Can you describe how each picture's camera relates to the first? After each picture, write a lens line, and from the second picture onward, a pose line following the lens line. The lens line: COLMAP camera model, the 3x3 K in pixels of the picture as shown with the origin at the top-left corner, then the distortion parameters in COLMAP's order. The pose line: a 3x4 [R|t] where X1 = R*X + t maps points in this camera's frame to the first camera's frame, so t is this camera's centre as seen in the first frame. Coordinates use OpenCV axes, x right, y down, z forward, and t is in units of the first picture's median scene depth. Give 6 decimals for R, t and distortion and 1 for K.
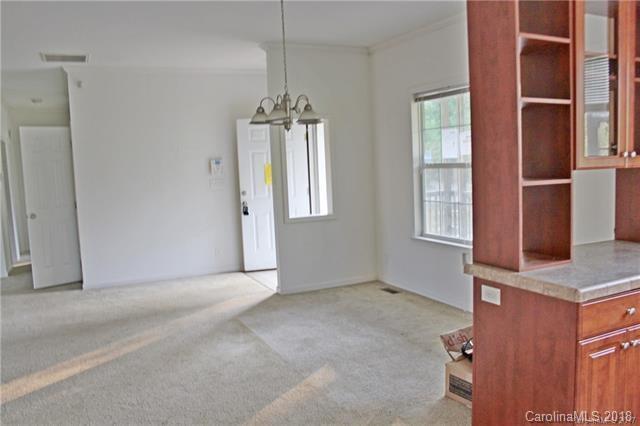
lens RADIAL K [[530.3, 0, 320.0], [0, 530.3, 213.0], [0, 0, 1]] dist [-0.110340, 0.011561]
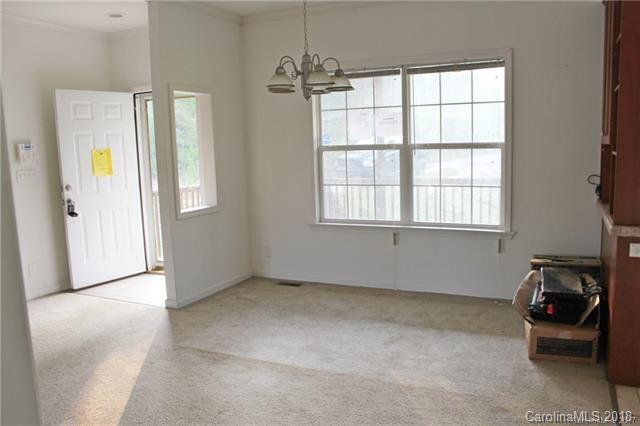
lens RADIAL K [[530.3, 0, 320.0], [0, 530.3, 213.0], [0, 0, 1]] dist [-0.110340, 0.011561]
pose [[0.780022, -0.066645, 0.622193, -0.413587], [0.061332, 0.997667, 0.029972, -0.001339], [-0.622740, 0.014781, 0.782290, 0.251470]]
